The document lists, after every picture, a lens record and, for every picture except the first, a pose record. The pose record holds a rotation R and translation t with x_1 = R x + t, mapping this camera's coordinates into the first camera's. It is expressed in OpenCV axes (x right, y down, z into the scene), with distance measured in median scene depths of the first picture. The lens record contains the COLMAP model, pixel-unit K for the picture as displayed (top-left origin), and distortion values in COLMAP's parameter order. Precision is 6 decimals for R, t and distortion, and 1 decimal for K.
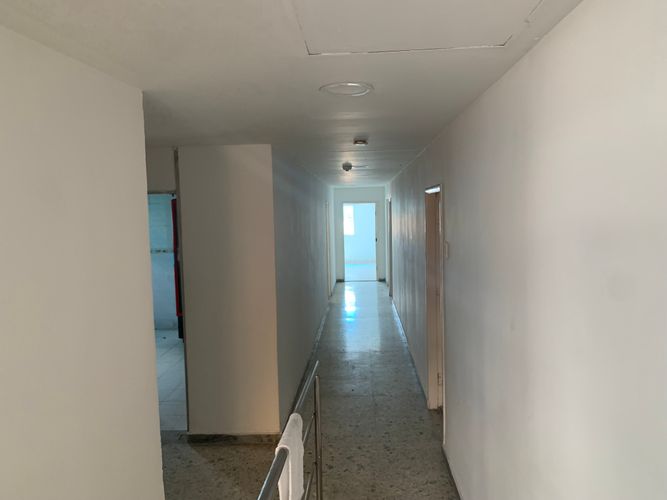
lens RADIAL K [[506.6, 0, 337.7], [0, 506.6, 252.1], [0, 0, 1]] dist [0.030910, -0.052775]
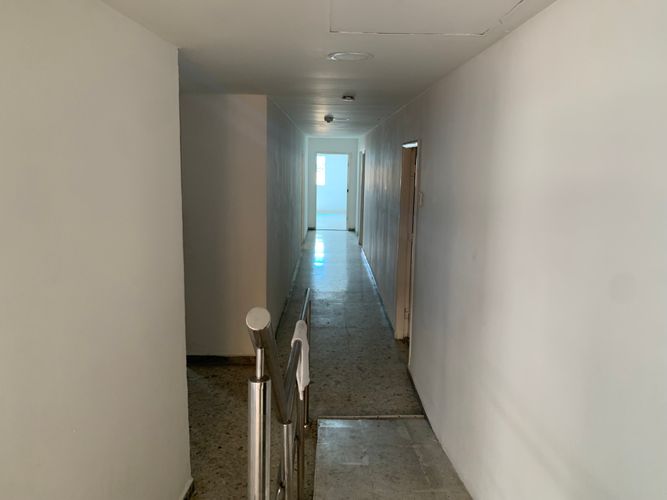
lens RADIAL K [[503.8, 0, 330.6], [0, 503.8, 249.0], [0, 0, 1]] dist [0.250048, -0.595100]
pose [[0.997749, 0.033657, 0.057996, -0.040347], [-0.038695, 0.995364, 0.088050, 0.011411], [-0.054764, -0.090096, 0.994426, -0.113691]]
